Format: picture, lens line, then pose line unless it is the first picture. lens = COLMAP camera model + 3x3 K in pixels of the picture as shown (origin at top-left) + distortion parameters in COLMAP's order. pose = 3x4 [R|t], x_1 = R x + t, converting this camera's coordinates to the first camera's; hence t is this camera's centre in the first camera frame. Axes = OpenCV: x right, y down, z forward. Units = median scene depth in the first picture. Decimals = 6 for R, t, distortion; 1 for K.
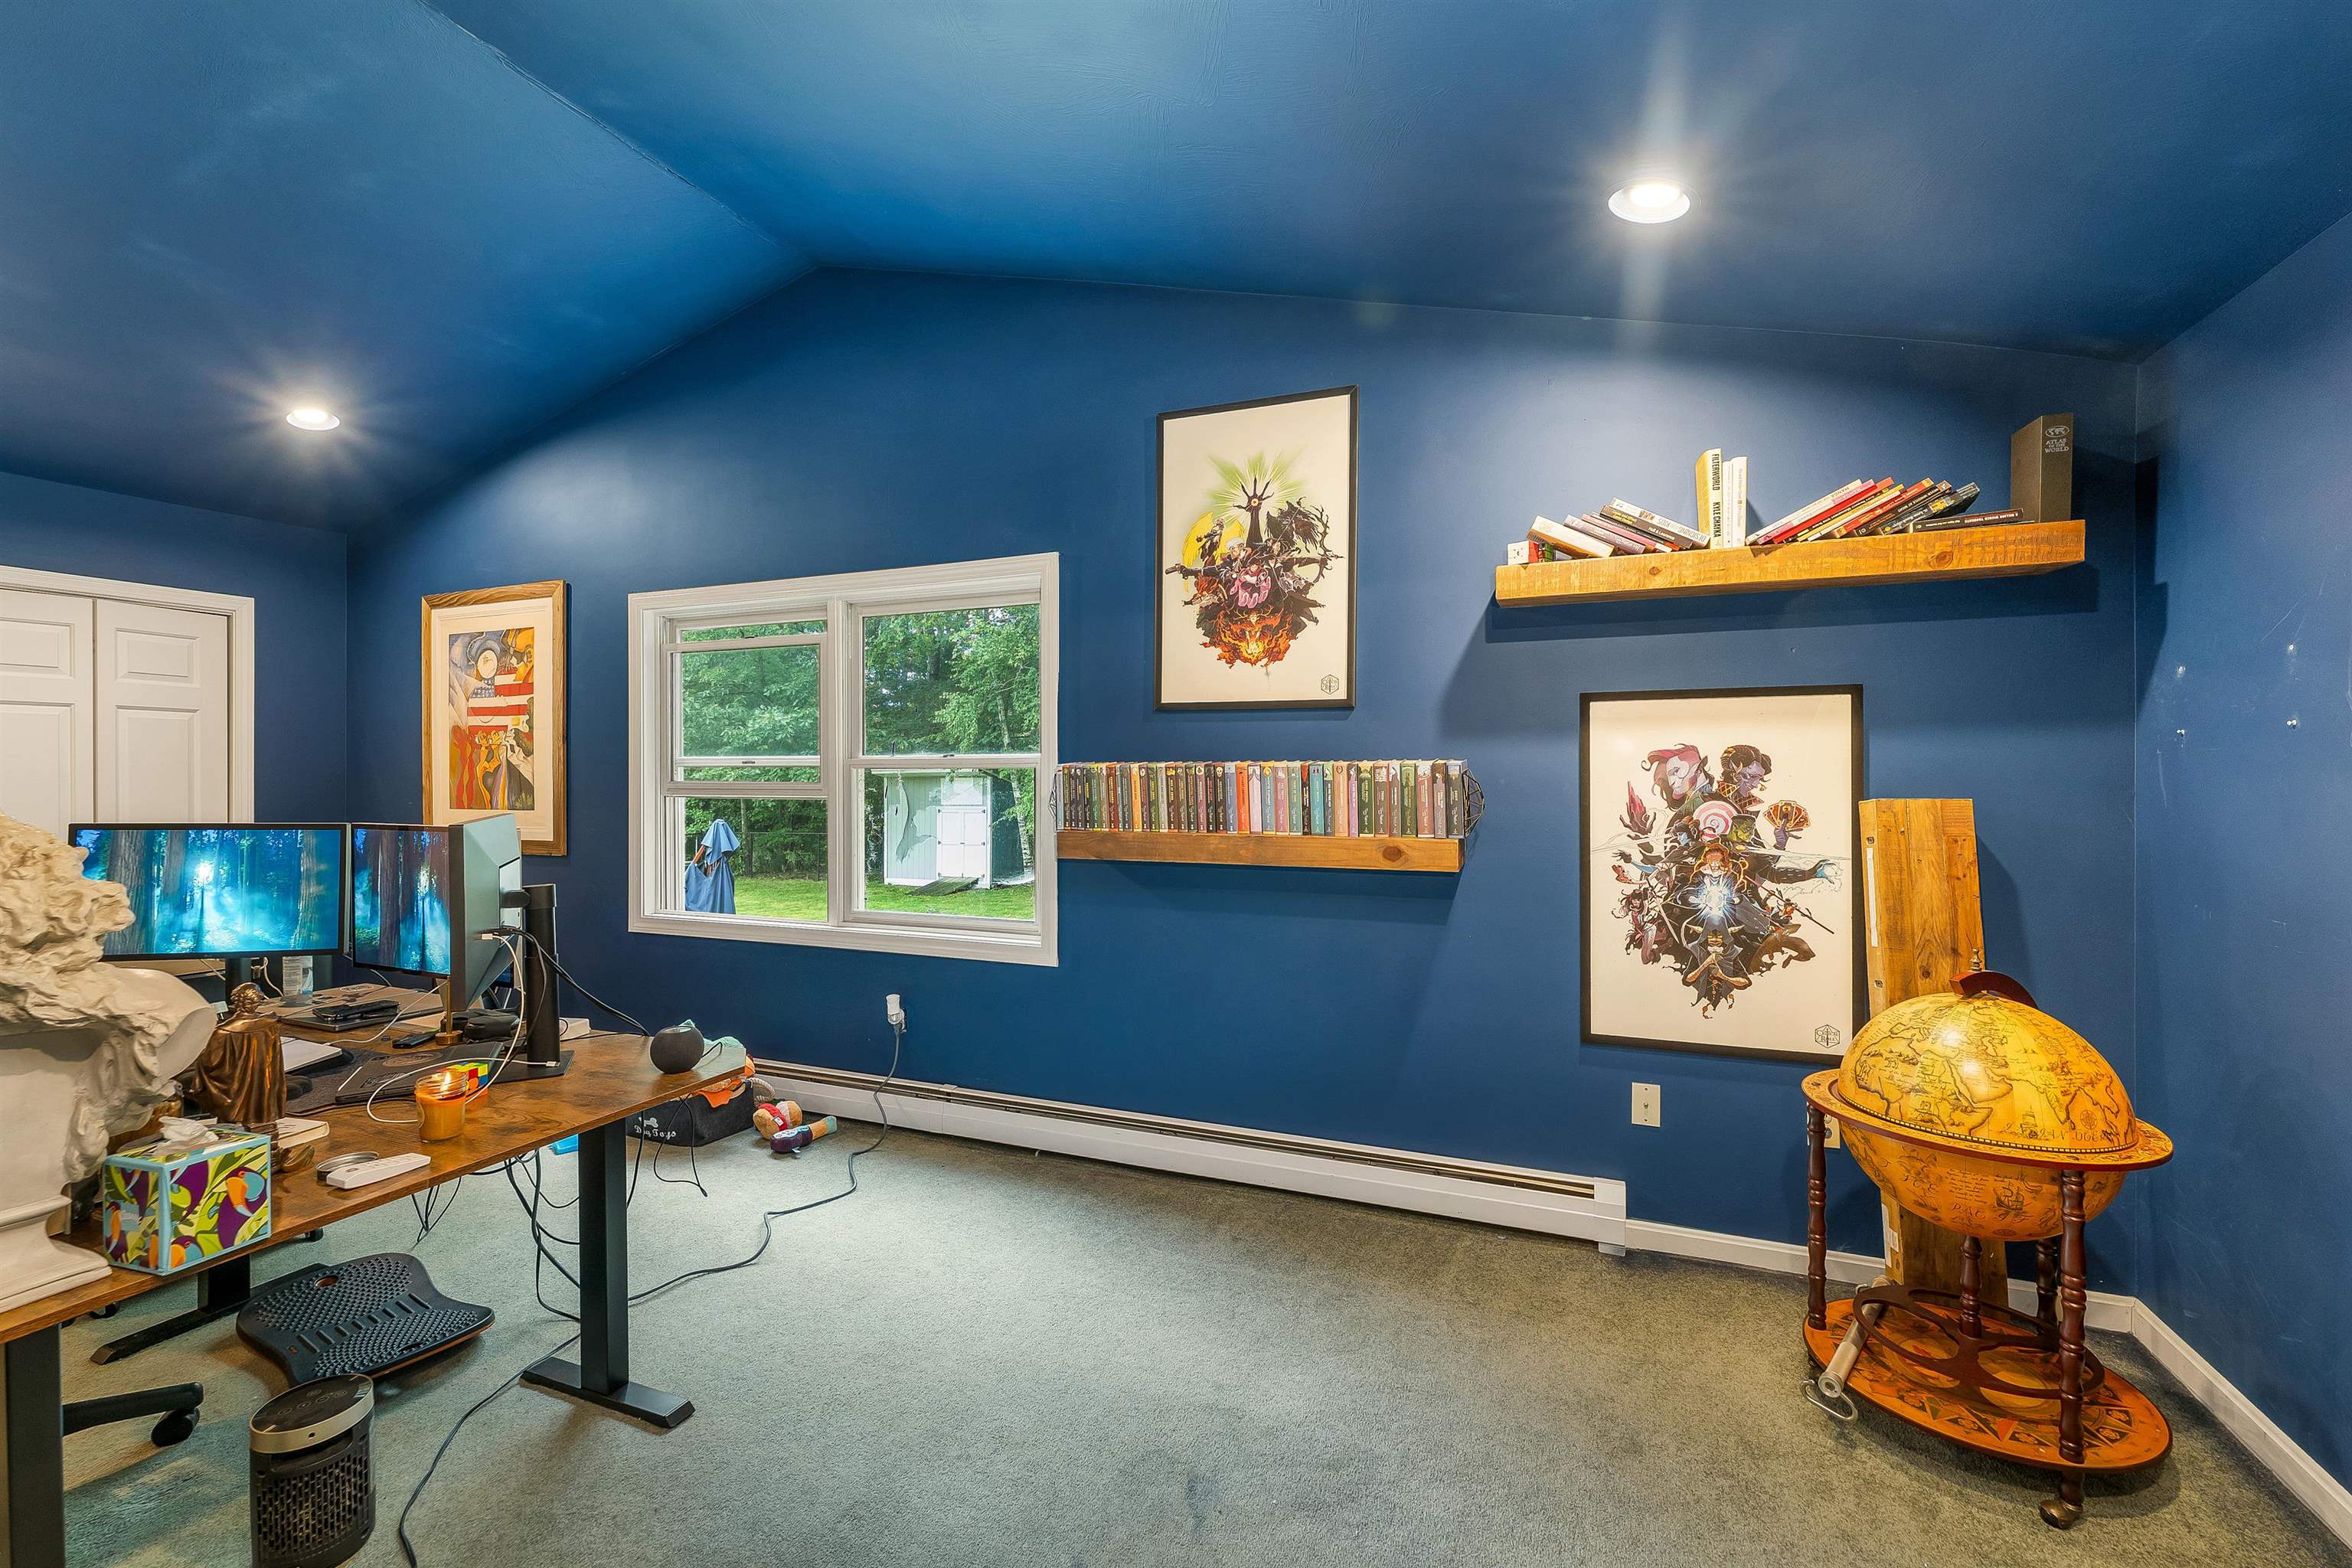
lens RADIAL K [[1014.7, 0, 1175.1], [0, 1014.7, 777.4], [0, 0, 1]] dist [0.005275, -0.000098]
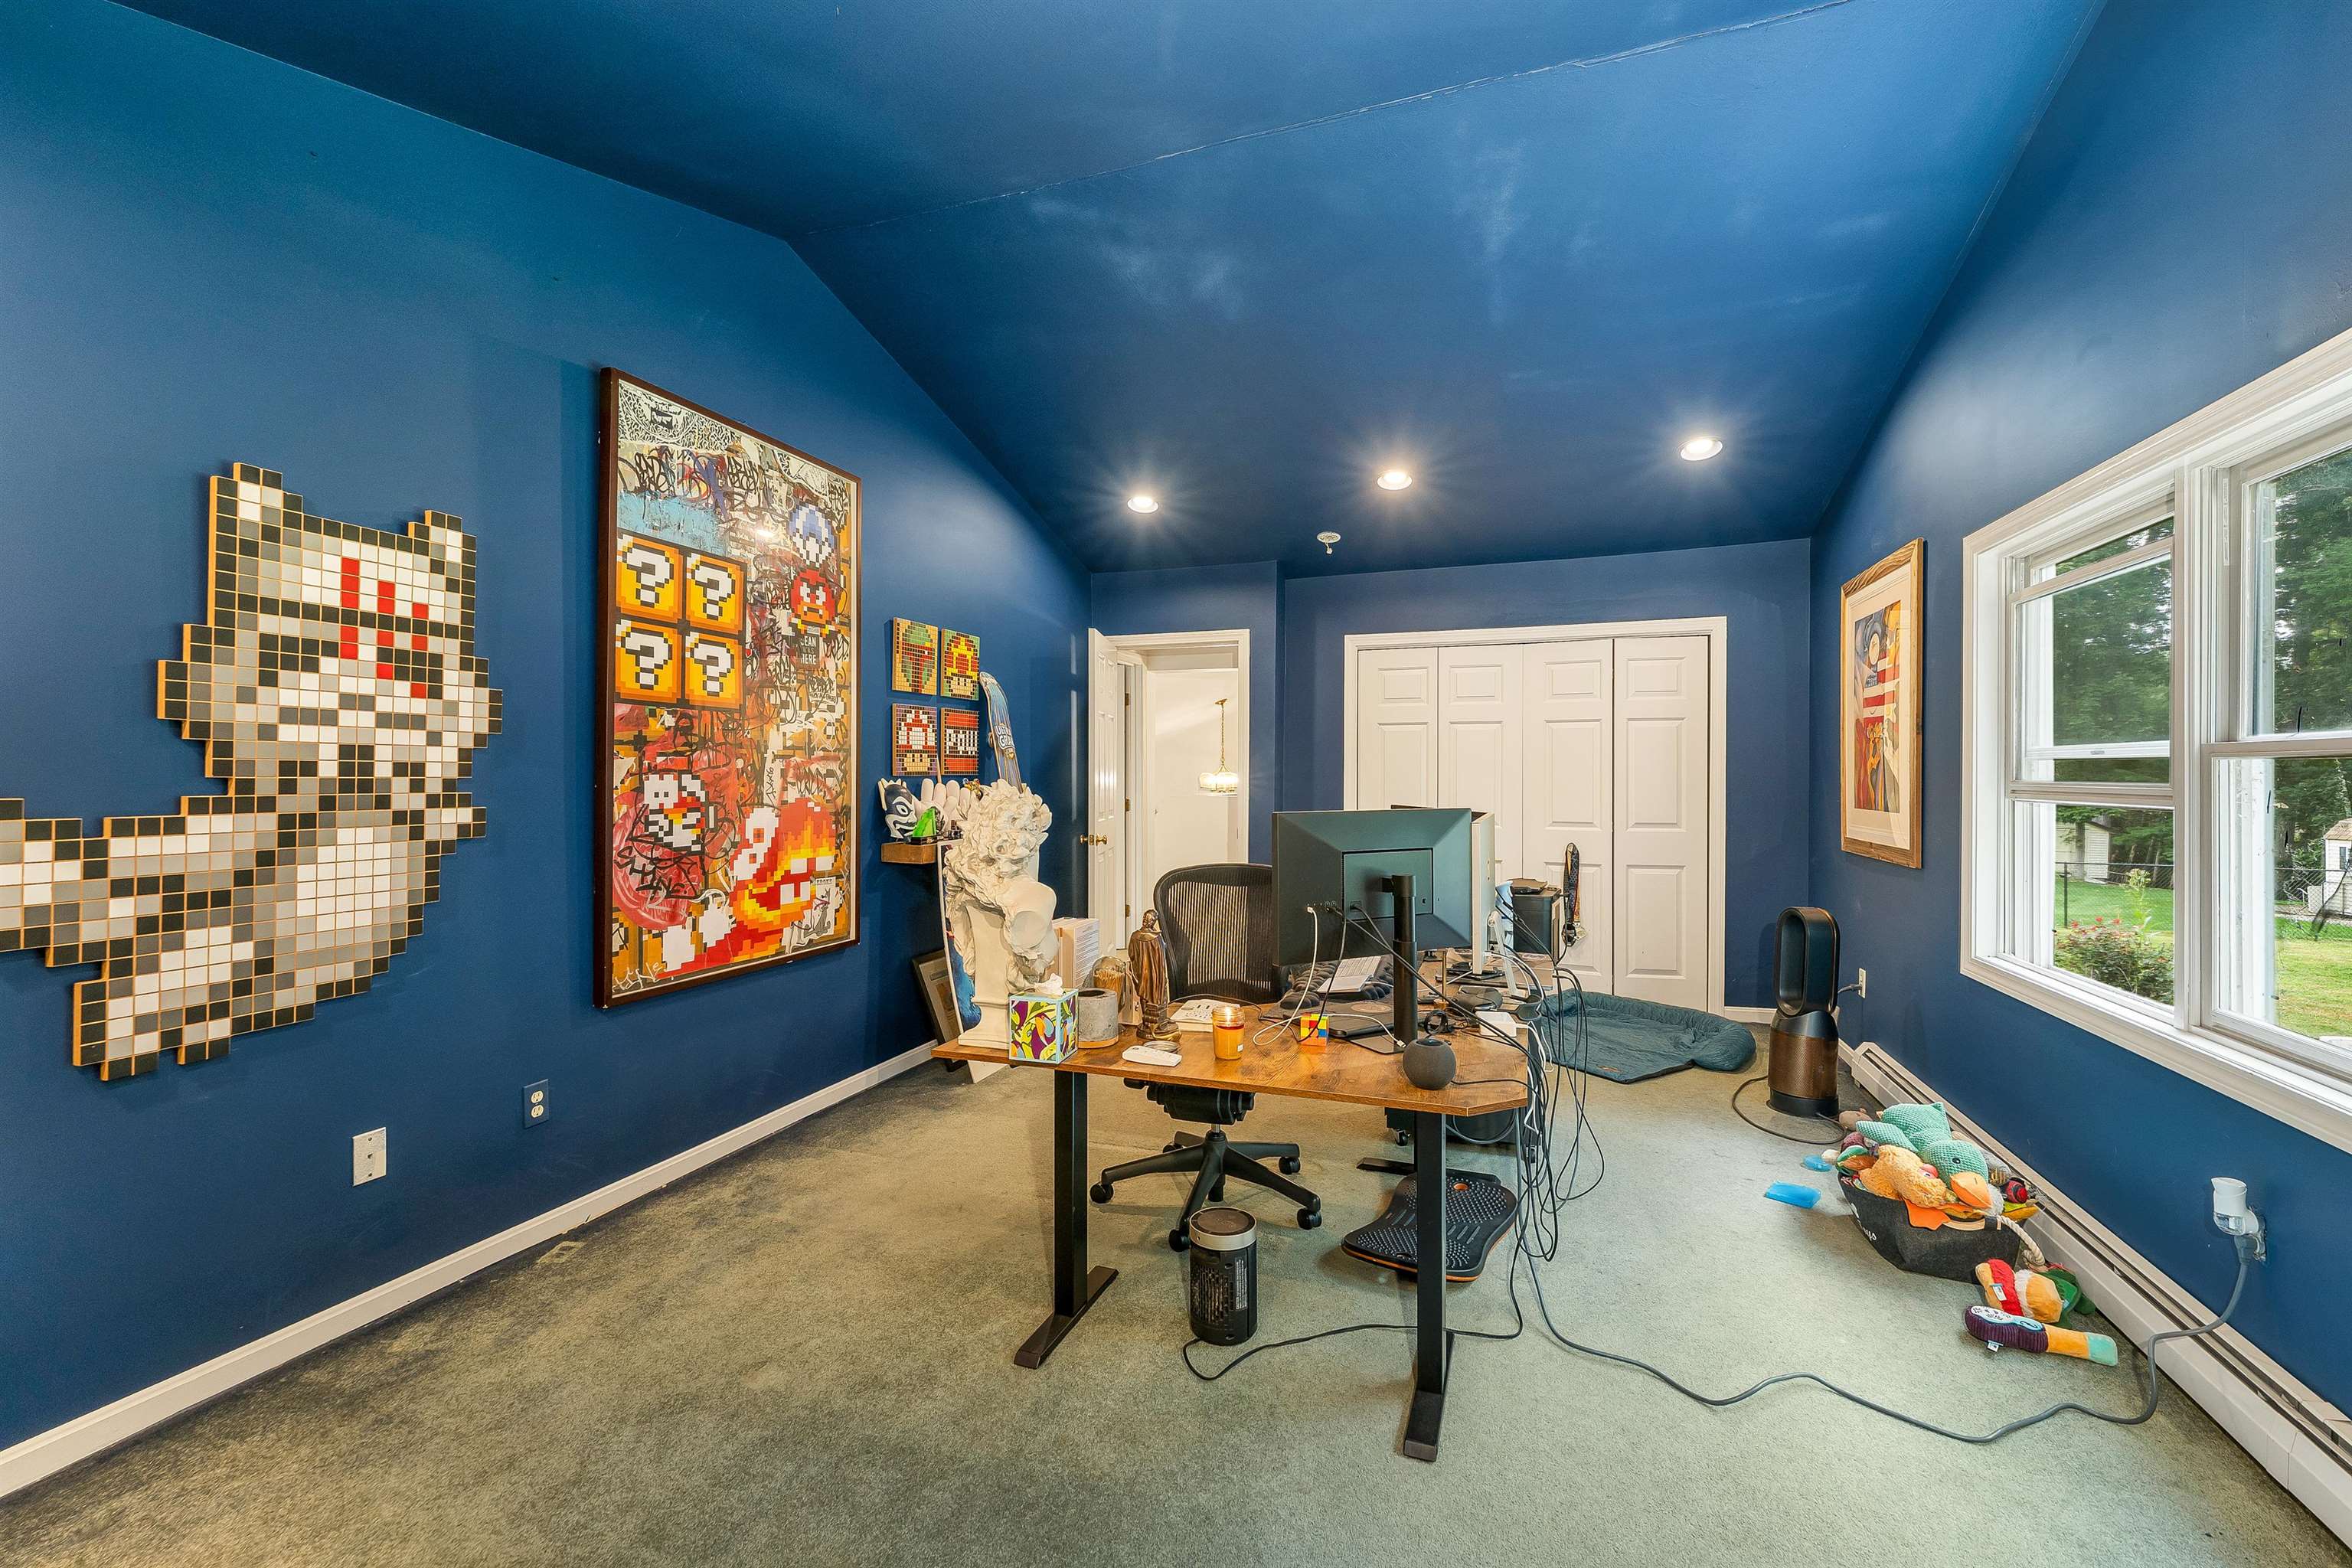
lens RADIAL K [[1014.7, 0, 1171.6], [0, 1014.7, 776.2], [0, 0, 1]] dist [0.005275, -0.000098]
pose [[0.016620, 0.002376, -0.999859, 0.253894], [-0.002415, 0.999994, 0.002336, 0.000611], [0.999859, 0.002376, 0.016625, 0.426699]]
